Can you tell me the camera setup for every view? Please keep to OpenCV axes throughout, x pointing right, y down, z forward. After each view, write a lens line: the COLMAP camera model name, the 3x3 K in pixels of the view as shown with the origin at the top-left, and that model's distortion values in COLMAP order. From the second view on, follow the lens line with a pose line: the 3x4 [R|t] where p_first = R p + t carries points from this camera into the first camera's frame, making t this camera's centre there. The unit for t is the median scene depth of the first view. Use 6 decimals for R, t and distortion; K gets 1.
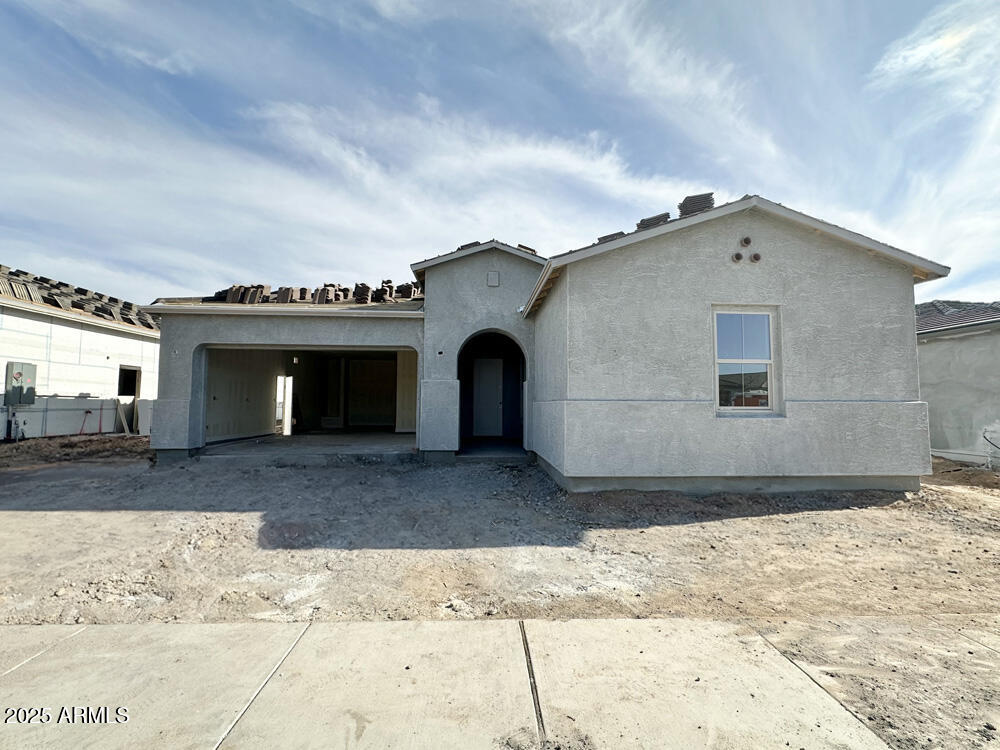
lens RADIAL K [[436.6, 0, 500.0], [0, 436.6, 375.0], [0, 0, 1]] dist [-0.001270, -0.000163]
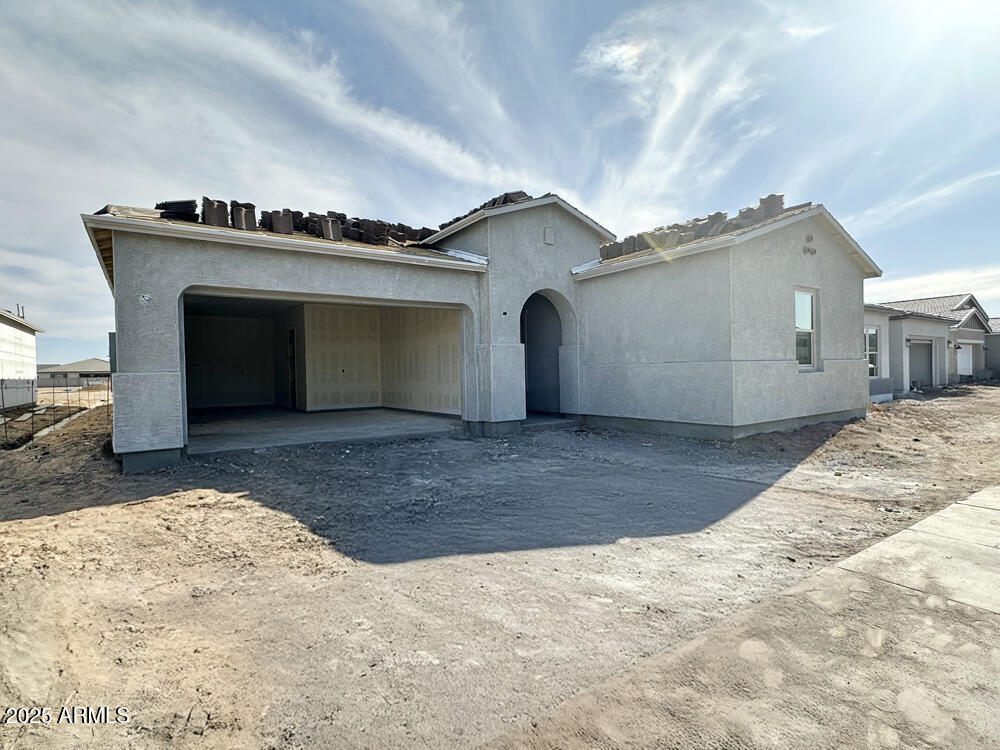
lens RADIAL K [[501.7, 0, 500.0], [0, 501.7, 375.0], [0, 0, 1]] dist [-0.003183, -0.000252]
pose [[0.855291, -0.028531, 0.517361, -0.682426], [-0.008206, 0.997612, 0.068582, 0.004994], [-0.518082, -0.062903, 0.853015, 0.116946]]
